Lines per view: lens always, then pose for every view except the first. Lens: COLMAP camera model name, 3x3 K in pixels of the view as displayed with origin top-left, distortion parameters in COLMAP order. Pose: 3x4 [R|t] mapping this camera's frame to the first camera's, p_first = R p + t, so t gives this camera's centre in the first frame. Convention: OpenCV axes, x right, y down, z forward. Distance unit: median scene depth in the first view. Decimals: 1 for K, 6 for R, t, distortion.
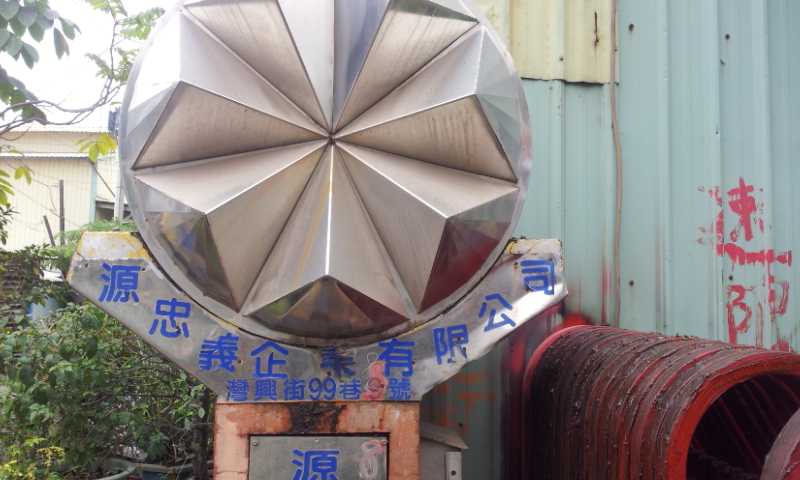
lens RADIAL K [[718.4, 0, 430.3], [0, 718.4, 232.9], [0, 0, 1]] dist [-0.001508, -0.015327]
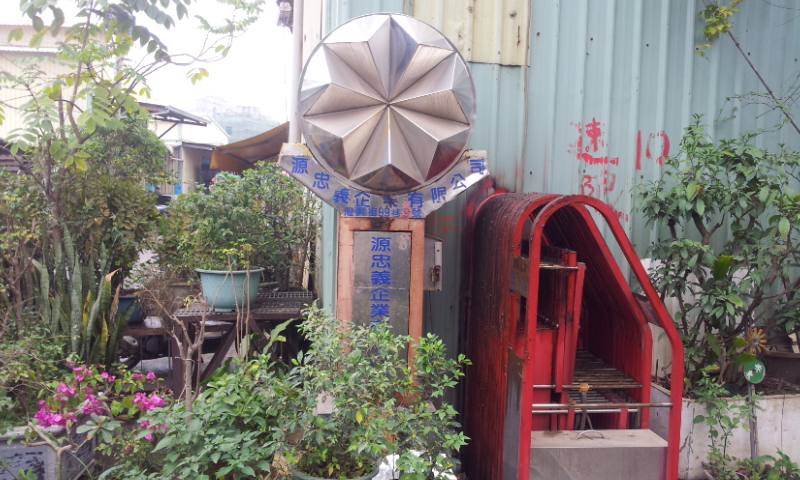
lens RADIAL K [[699.1, 0, 411.2], [0, 699.1, 236.6], [0, 0, 1]] dist [0.035314, -0.122129]
pose [[0.999786, 0.019714, 0.006300, -0.071815], [-0.020429, 0.988788, 0.147925, -0.045324], [-0.003313, -0.148022, 0.988979, -1.264676]]
